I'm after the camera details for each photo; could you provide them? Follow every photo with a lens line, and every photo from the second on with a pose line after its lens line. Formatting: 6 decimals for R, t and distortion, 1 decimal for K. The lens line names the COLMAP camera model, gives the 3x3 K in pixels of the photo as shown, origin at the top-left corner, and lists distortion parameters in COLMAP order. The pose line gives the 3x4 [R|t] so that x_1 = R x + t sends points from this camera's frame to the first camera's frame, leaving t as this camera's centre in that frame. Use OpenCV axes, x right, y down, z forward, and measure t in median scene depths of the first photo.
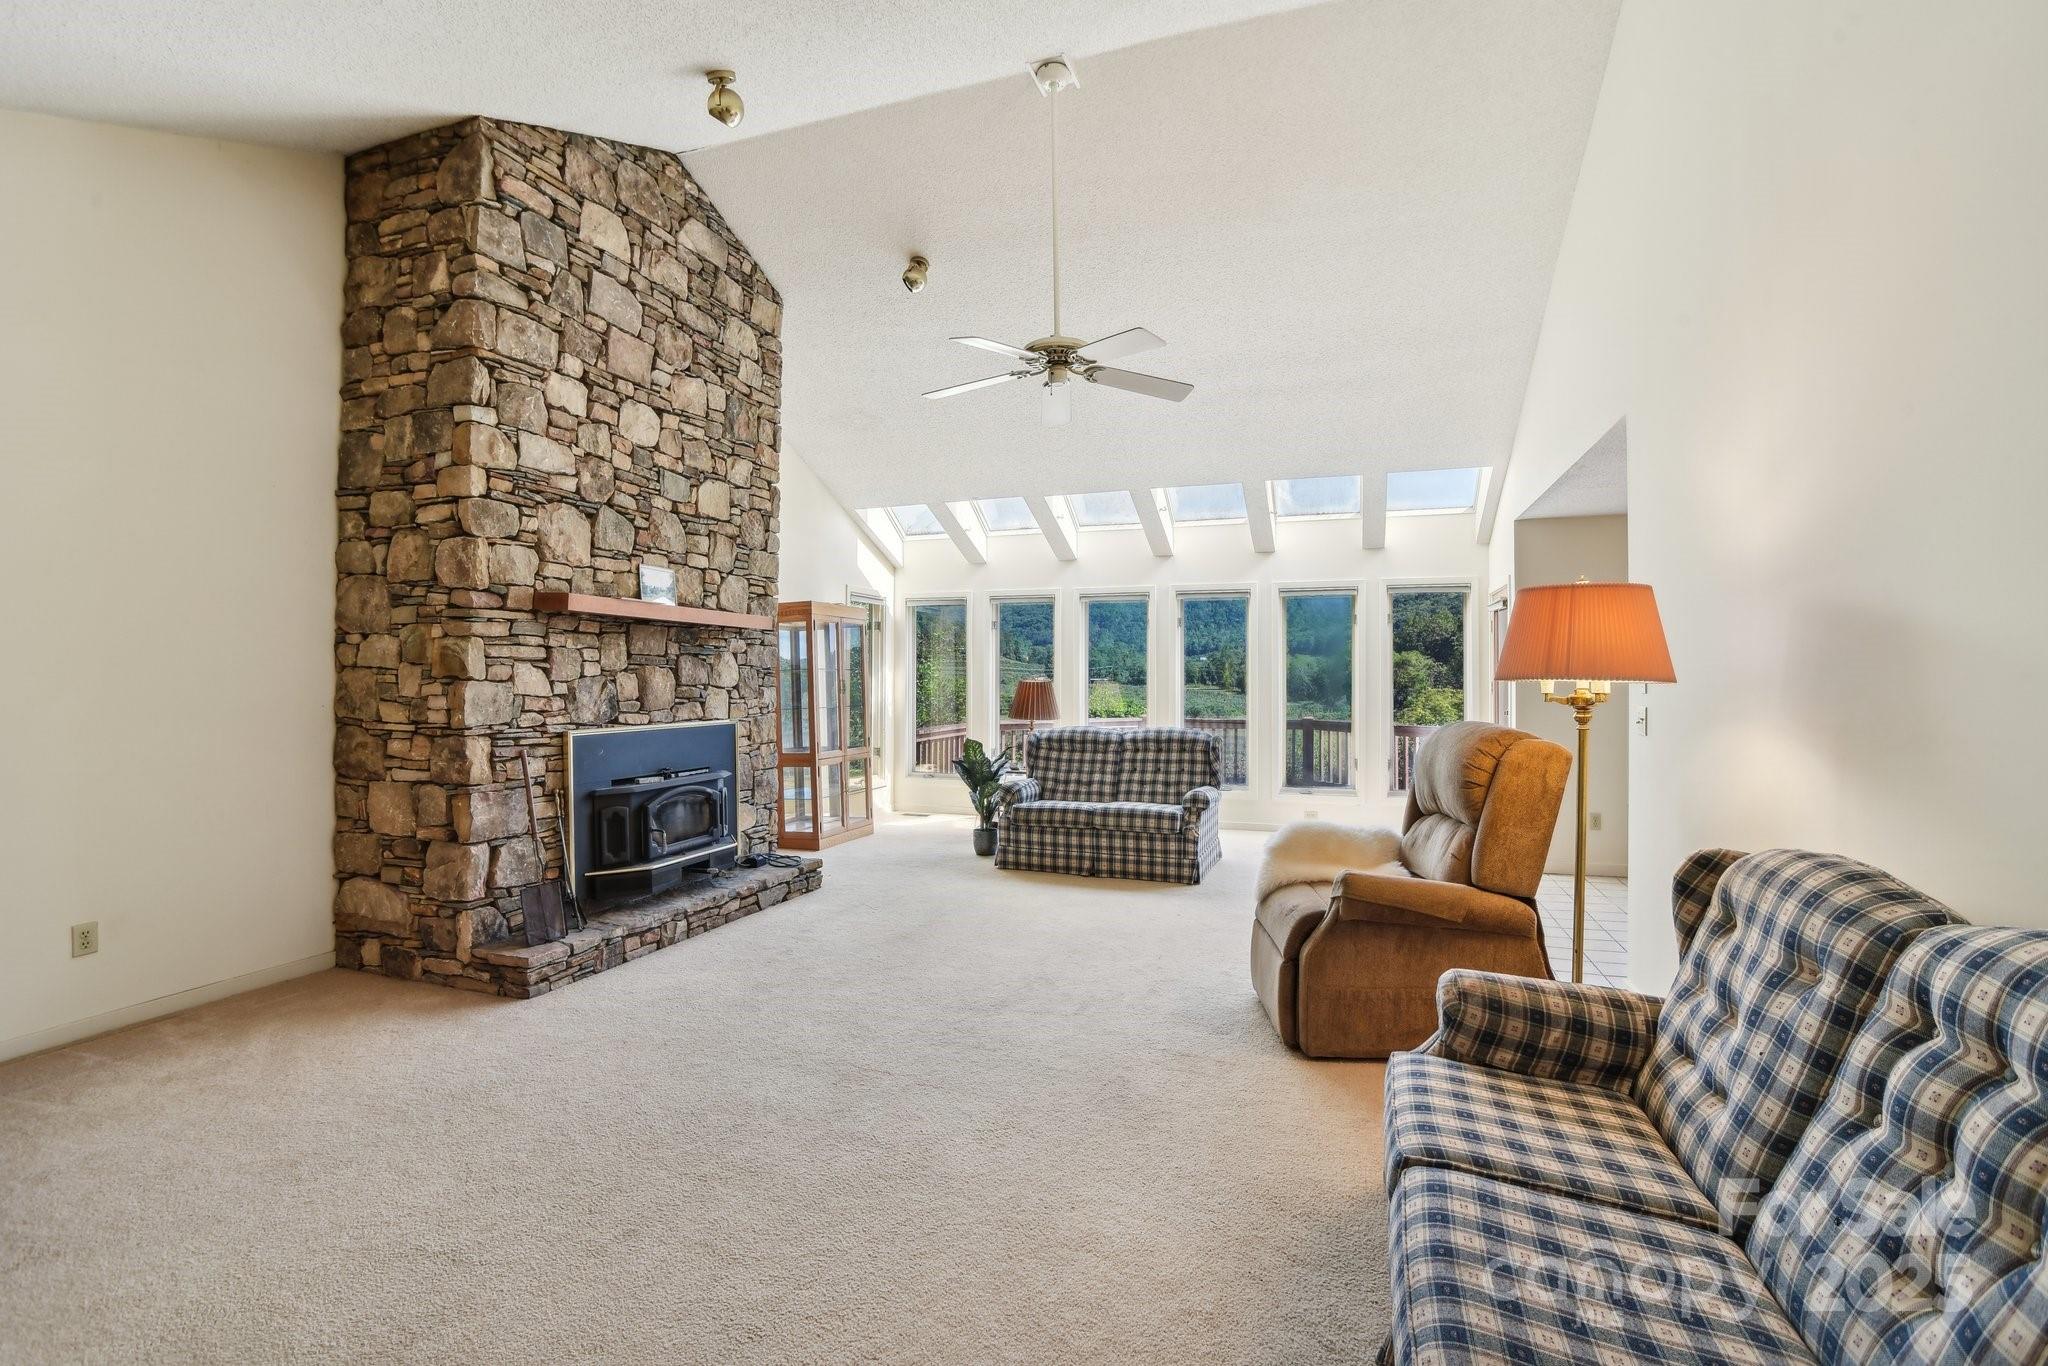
lens RADIAL K [[883.5, 0, 1057.5], [0, 883.5, 674.0], [0, 0, 1]] dist [-0.054073, 0.022459]
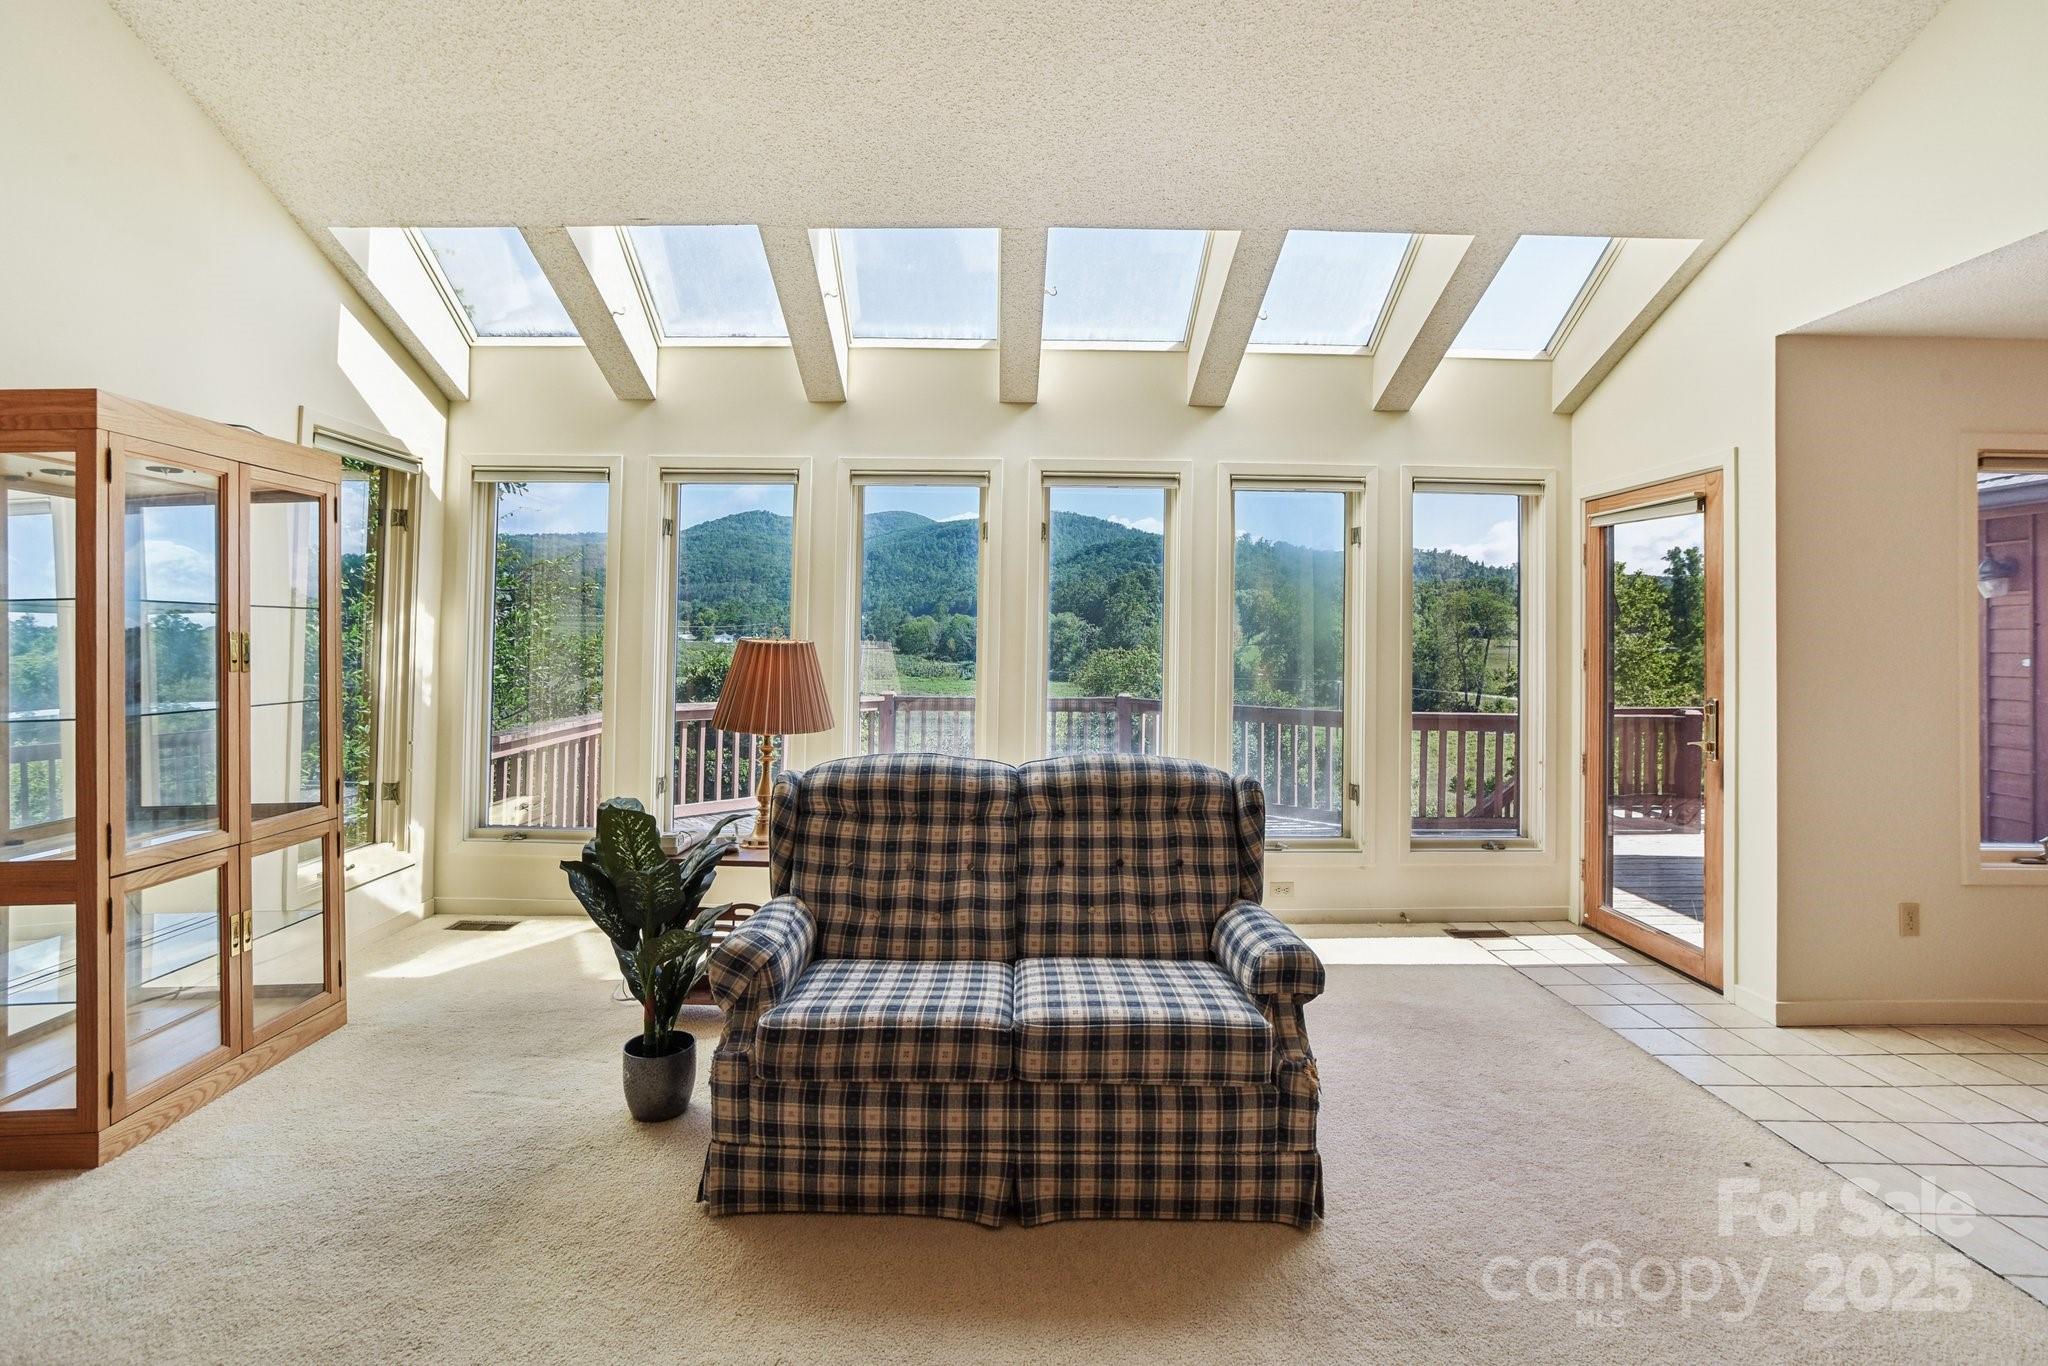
lens RADIAL K [[936.8, 0, 1012.5], [0, 936.8, 637.2], [0, 0, 1]] dist [-0.033521, 0.029201]
pose [[0.949921, 0.009599, 0.312343, -0.088511], [-0.010503, 0.999944, 0.001211, 0.006306], [-0.312314, -0.004431, 0.949969, 0.804462]]
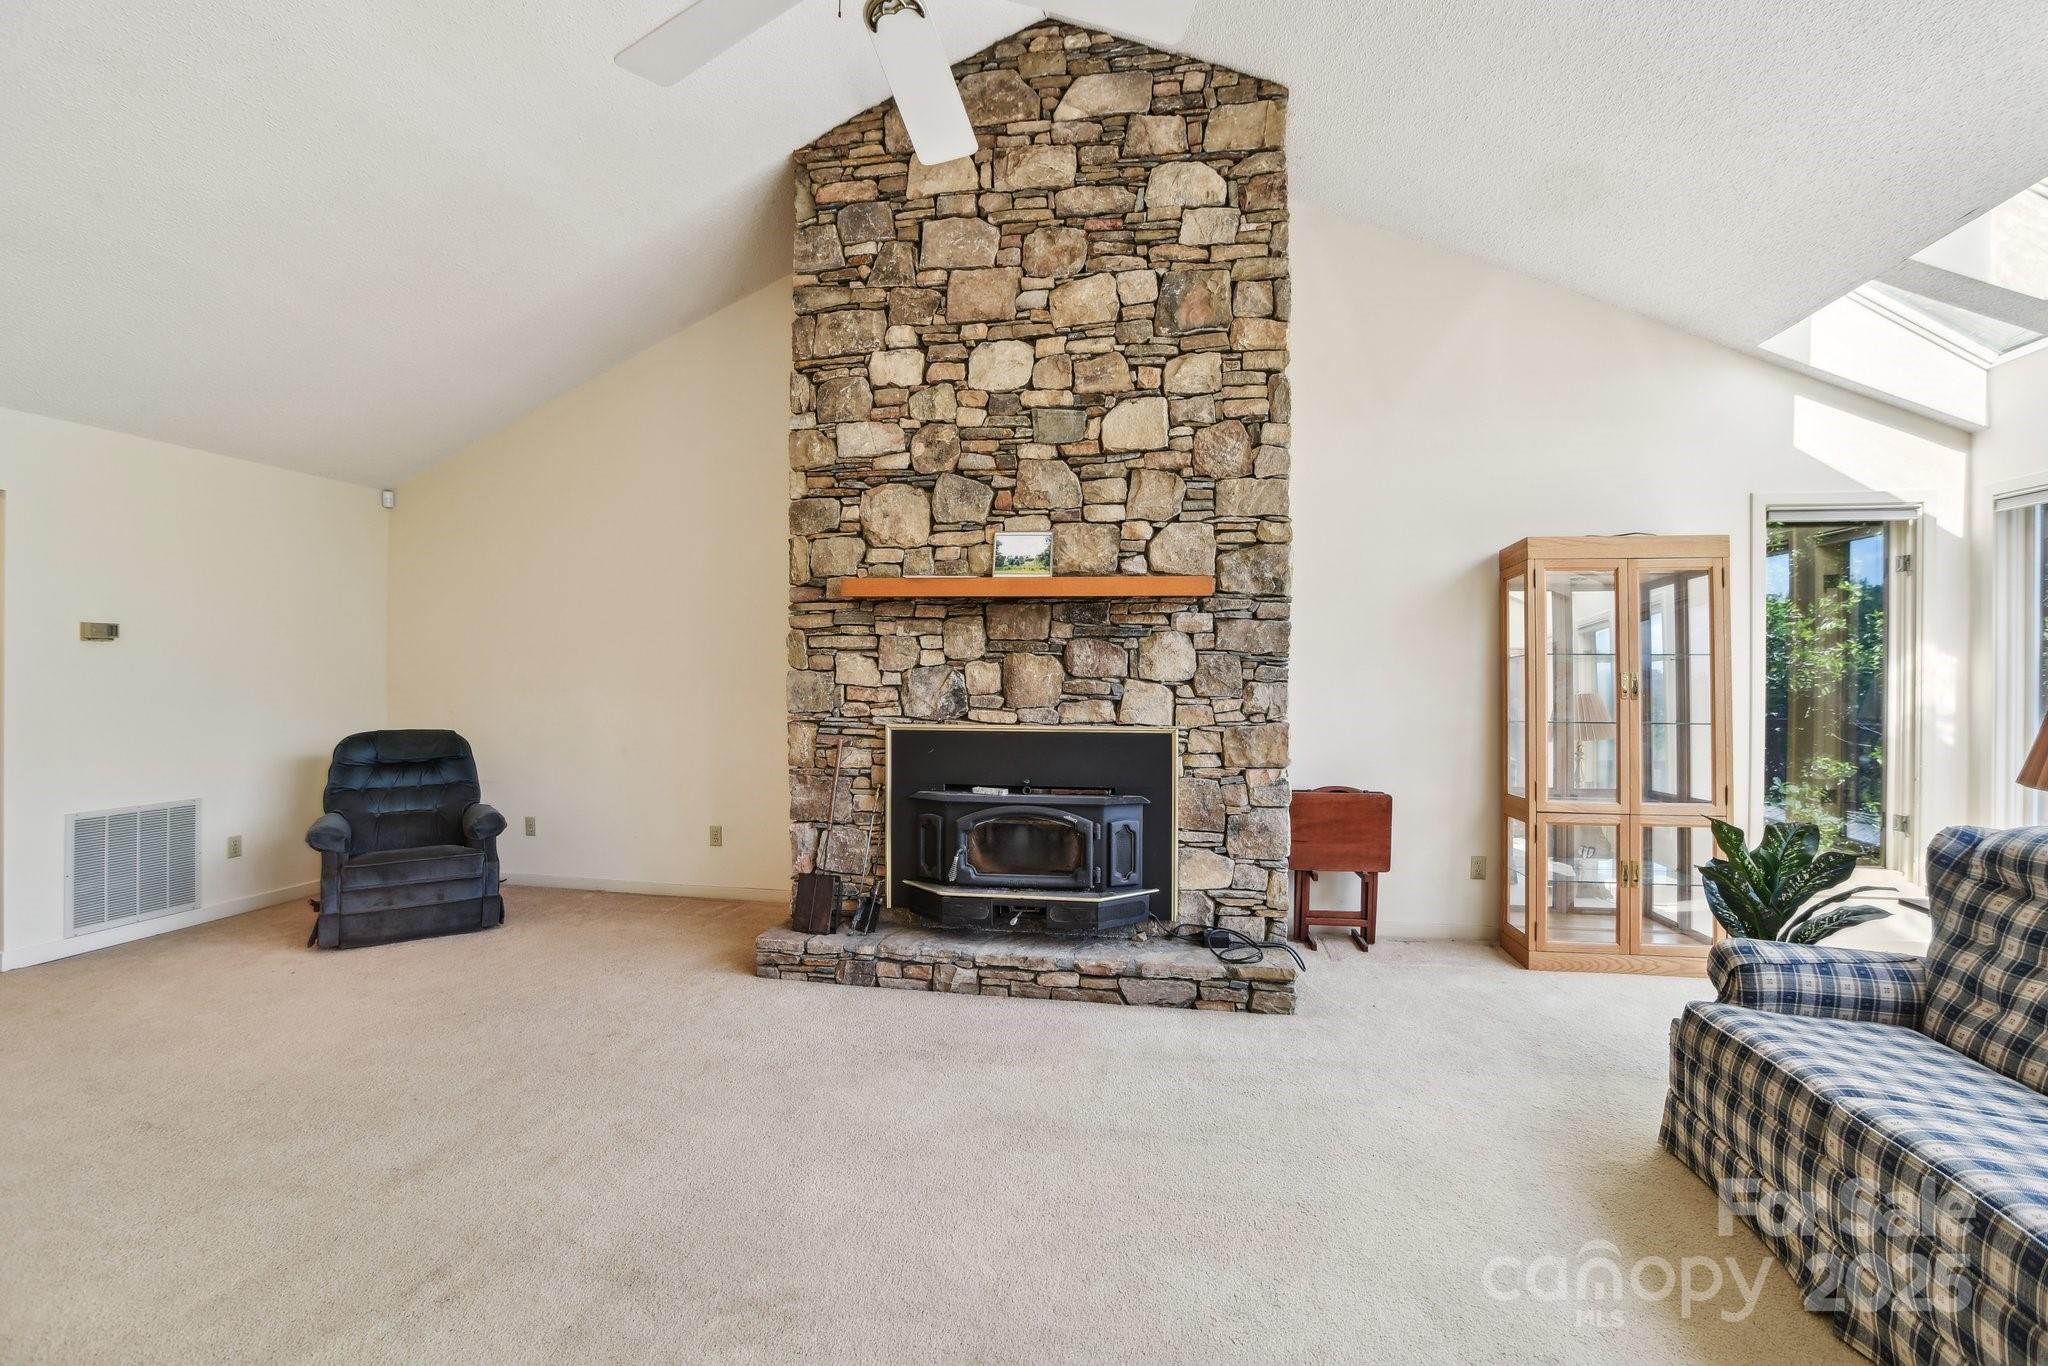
lens RADIAL K [[908.2, 0, 1028.8], [0, 908.2, 673.3], [0, 0, 1]] dist [-0.067231, 0.025385]
pose [[0.145273, -0.000158, -0.989392, 0.355794], [0.000541, 1.000000, -0.000080, 0.009054], [0.989392, -0.000524, 0.145273, 0.831221]]
